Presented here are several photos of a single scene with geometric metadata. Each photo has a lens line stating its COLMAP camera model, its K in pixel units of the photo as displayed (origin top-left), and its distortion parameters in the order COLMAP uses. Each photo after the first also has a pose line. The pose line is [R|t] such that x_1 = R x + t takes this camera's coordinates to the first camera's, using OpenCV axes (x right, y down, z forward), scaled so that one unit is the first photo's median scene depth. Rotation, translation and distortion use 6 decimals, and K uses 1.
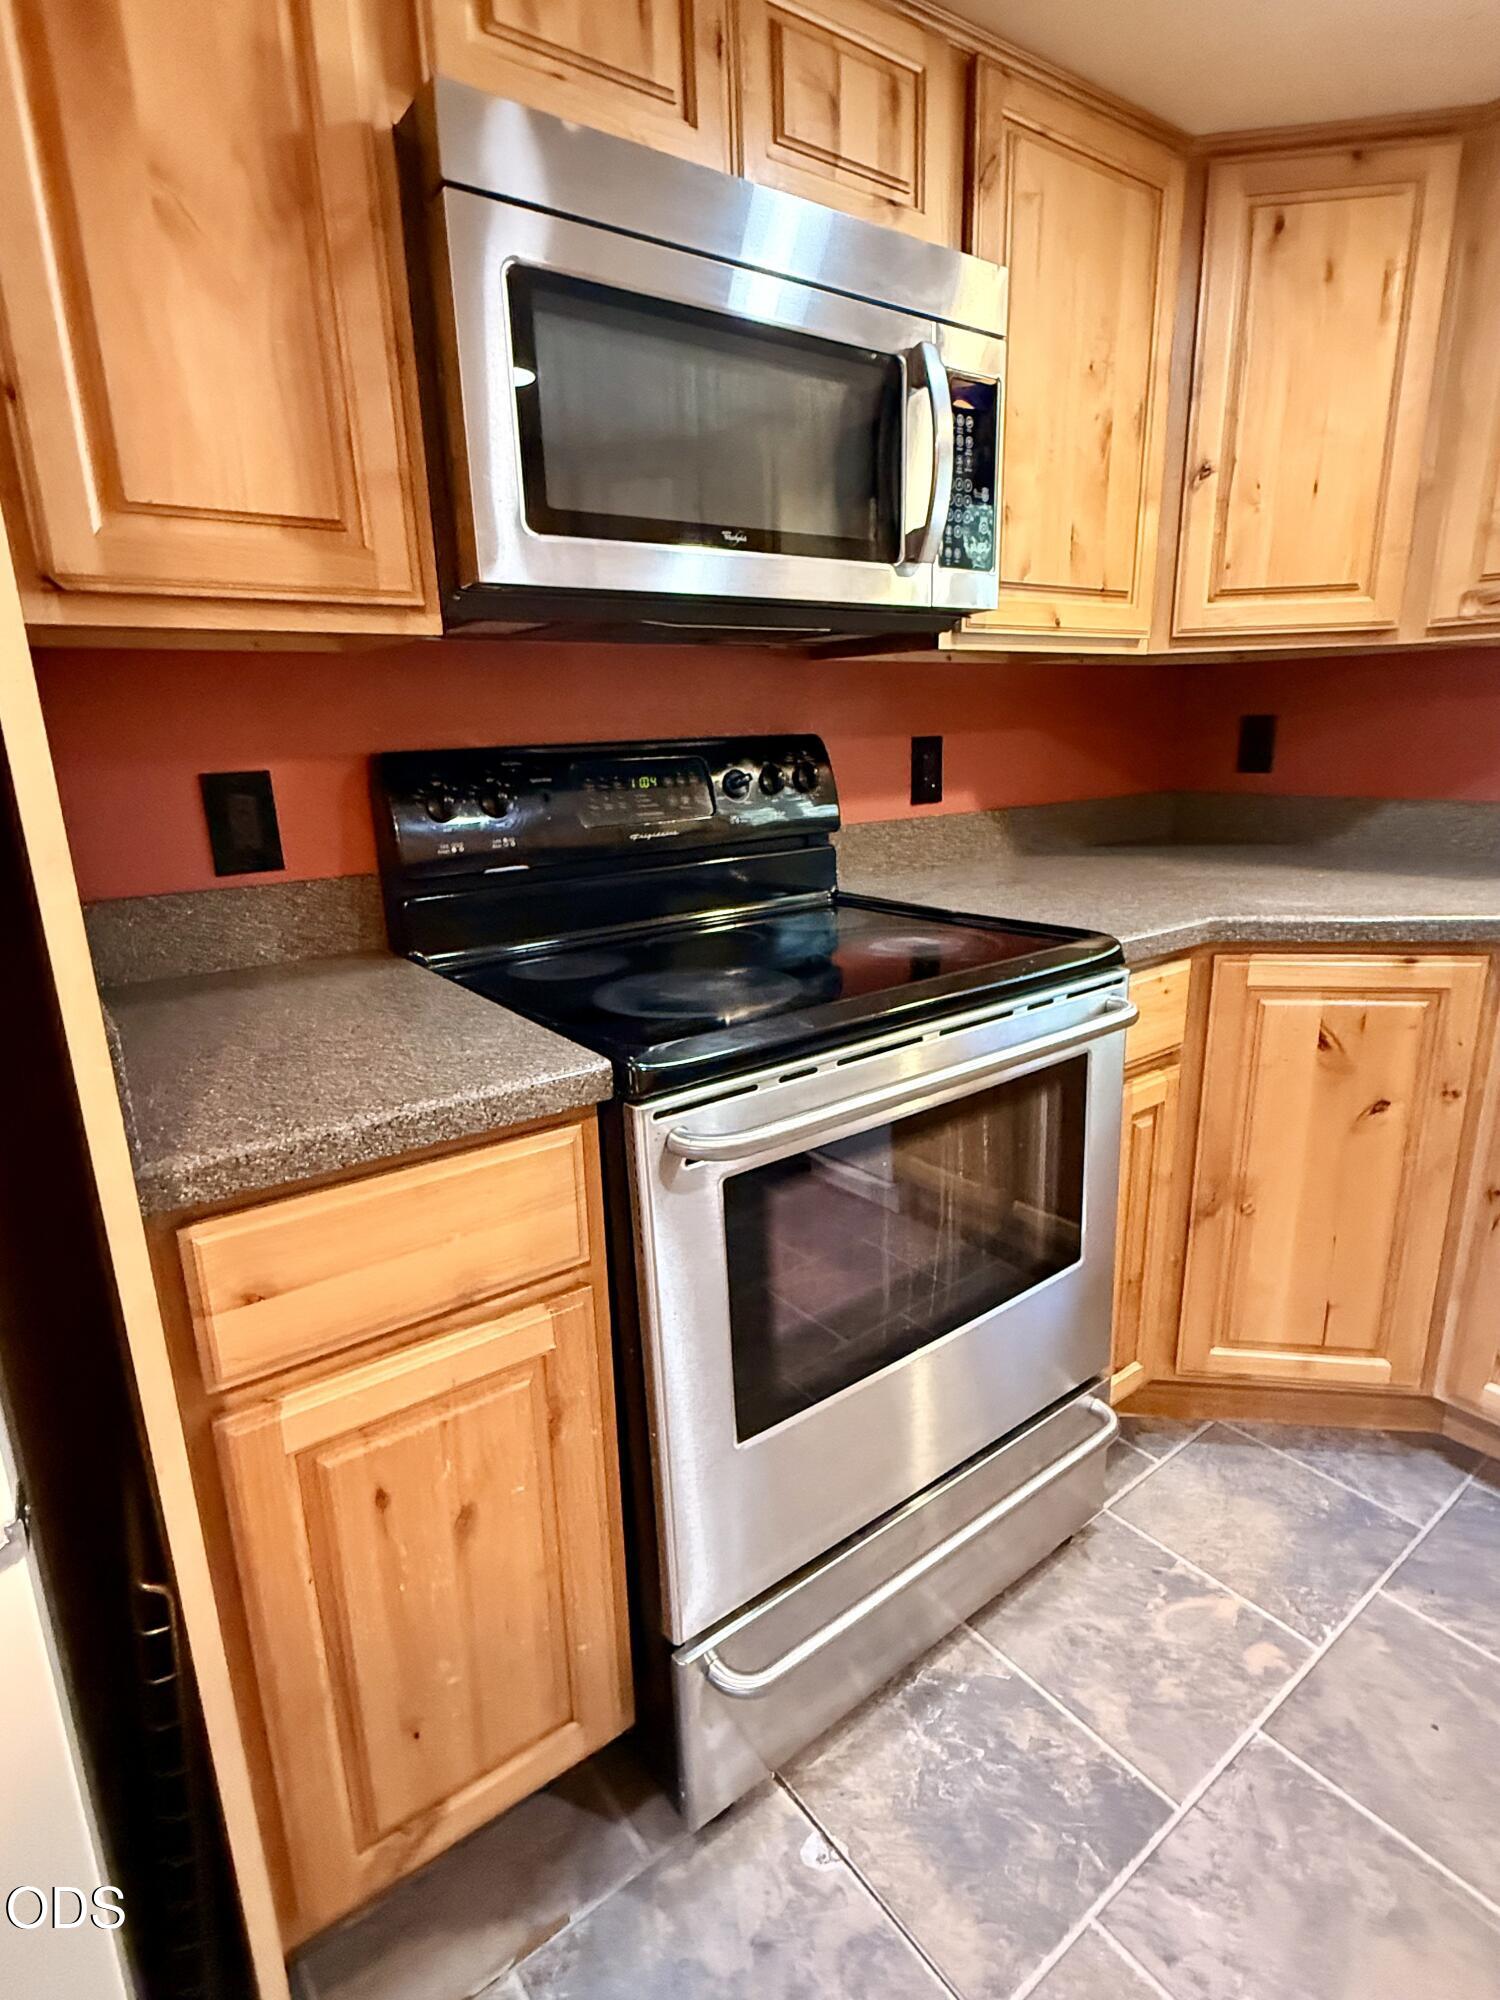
lens RADIAL K [[1021.1, 0, 745.9], [0, 1021.1, 1006.0], [0, 0, 1]] dist [0.002210, 0.000979]
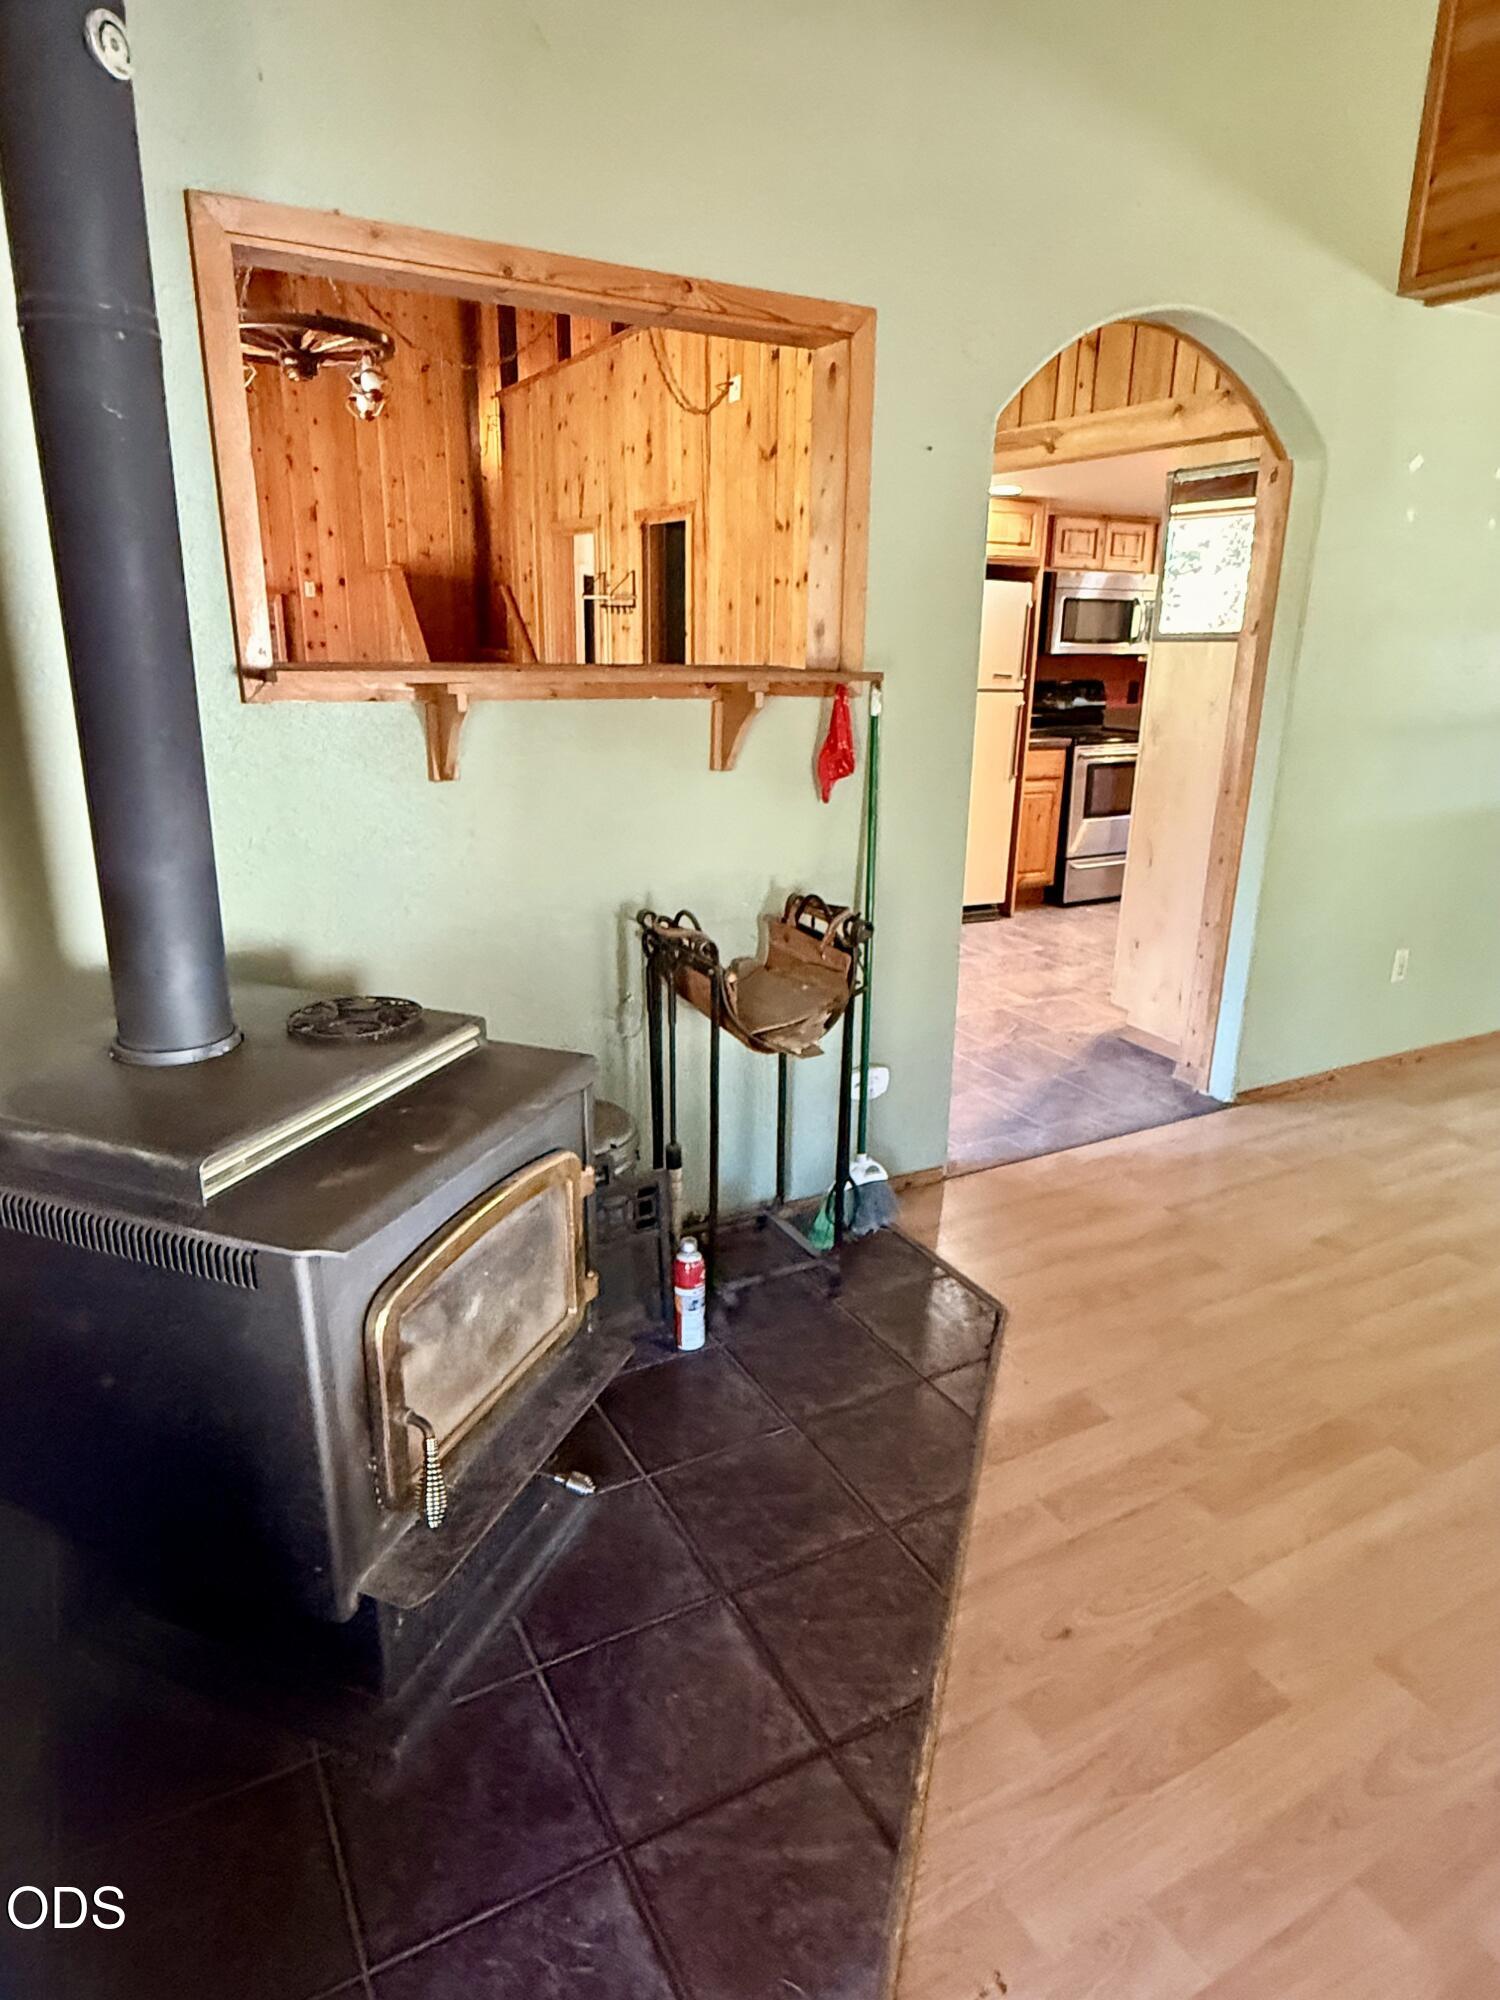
lens RADIAL K [[1203.5, 0, 761.9], [0, 1203.5, 1008.8], [0, 0, 1]] dist [-0.000701, 0.000381]
pose [[0.990419, 0.081521, -0.111464, -0.665017], [-0.077010, 0.996050, 0.044203, 0.954117], [0.114628, -0.035196, 0.992785, -4.094475]]
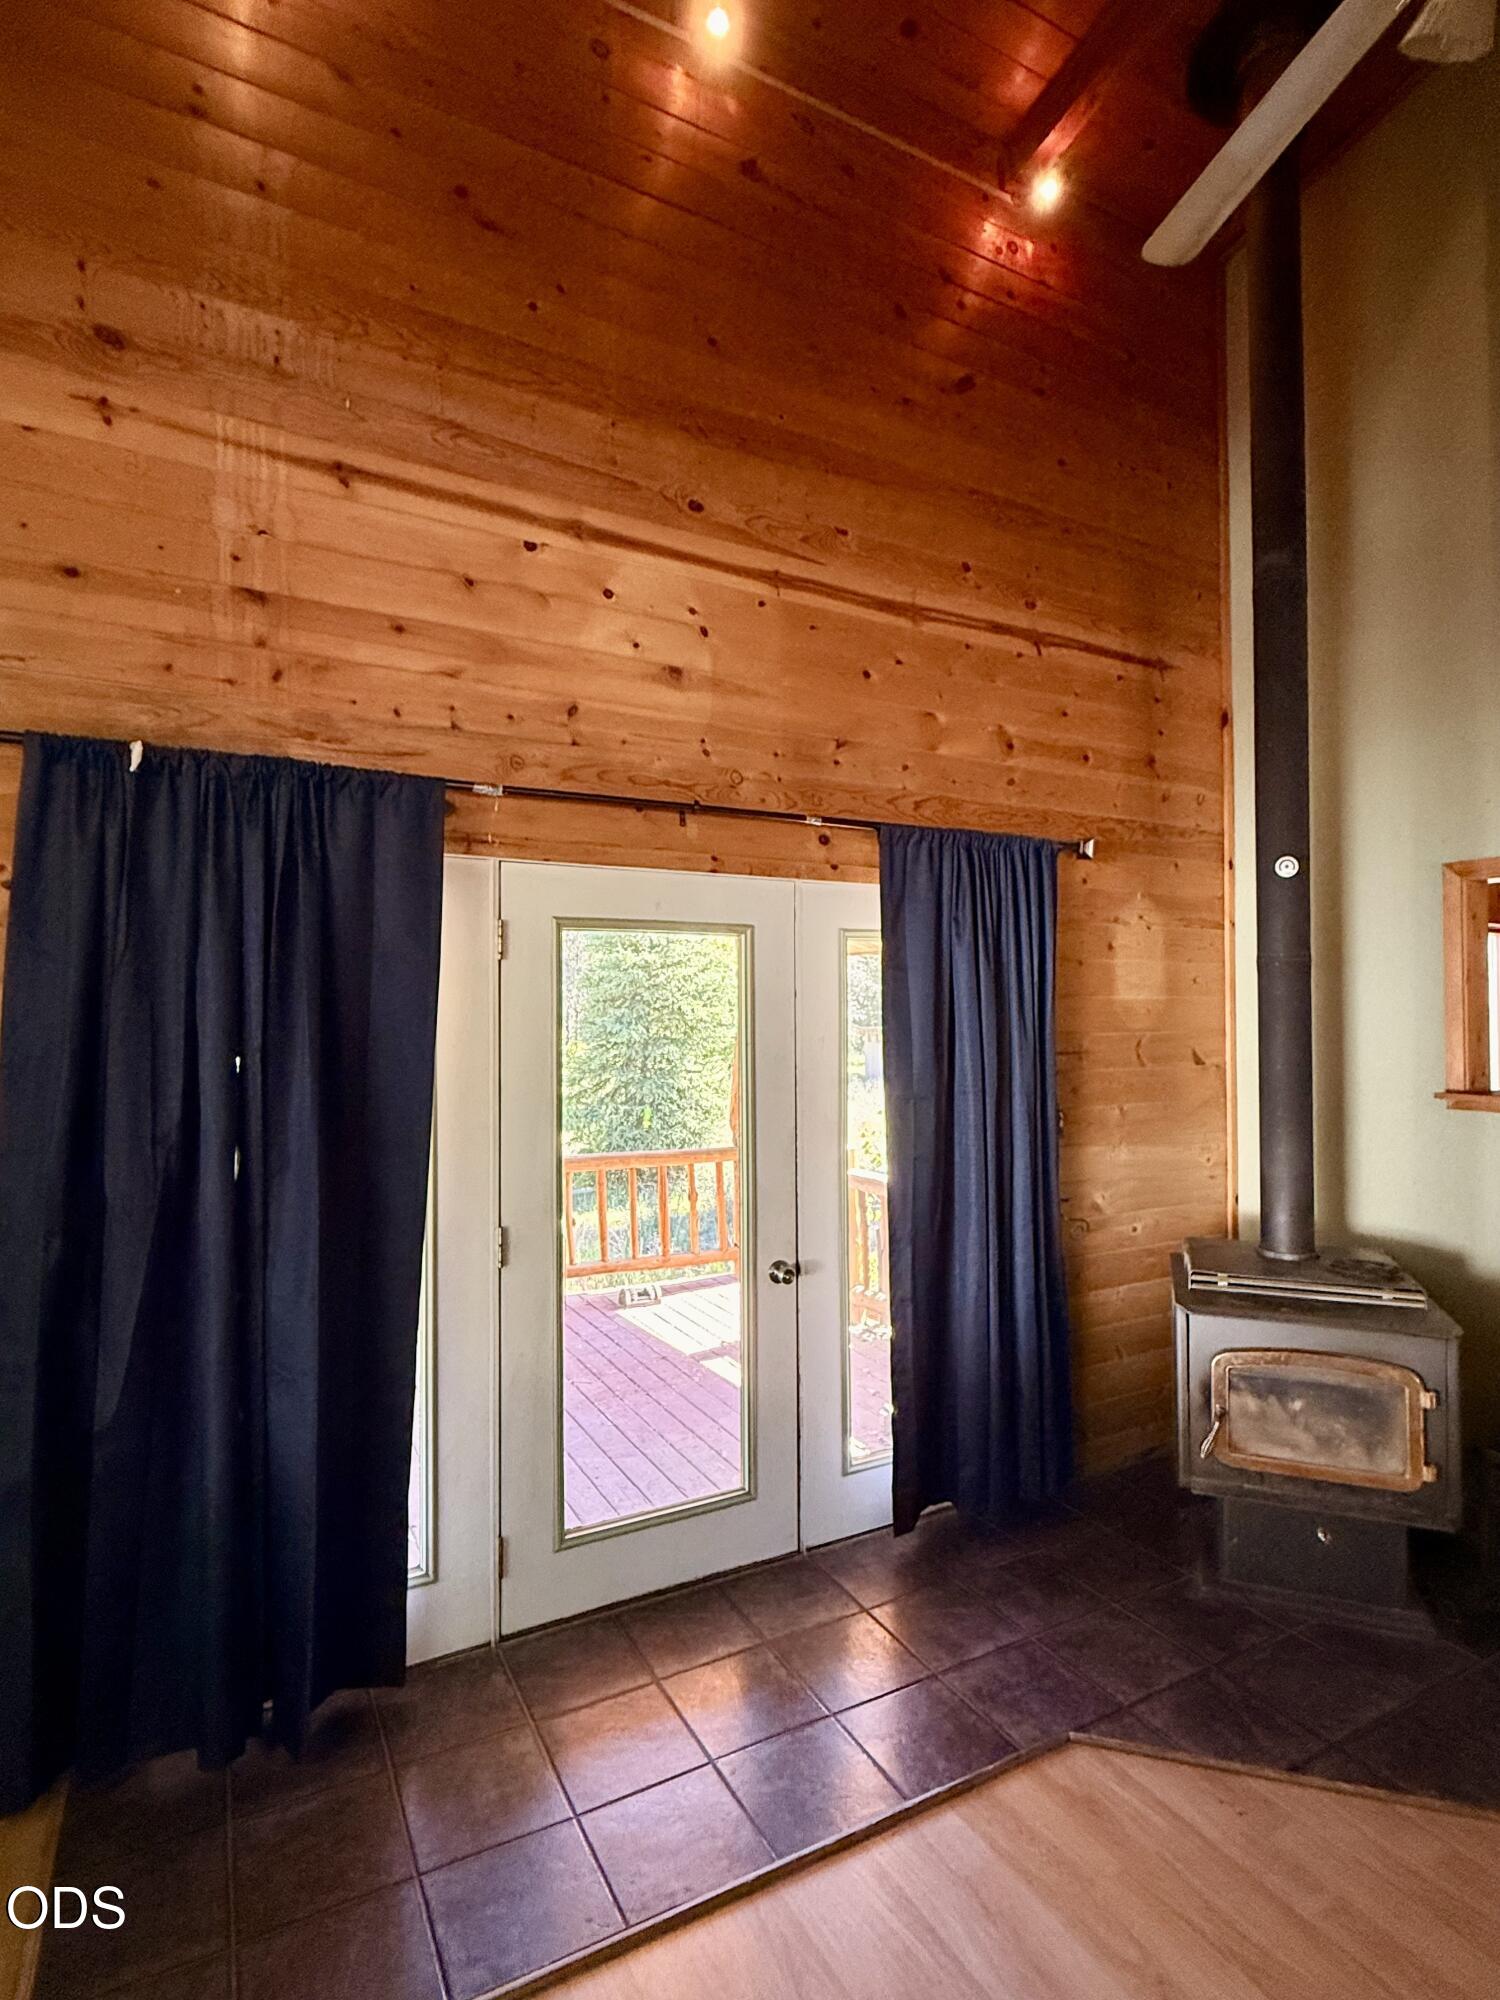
lens RADIAL K [[1021.1, 0, 749.6], [0, 1021.1, 1002.0], [0, 0, 1]] dist [0.002210, 0.000979]
pose [[-0.142291, 0.011467, -0.989758, 1.051365], [-0.258692, 0.964748, 0.048367, 0.743544], [0.955422, 0.262925, -0.134309, -3.925193]]
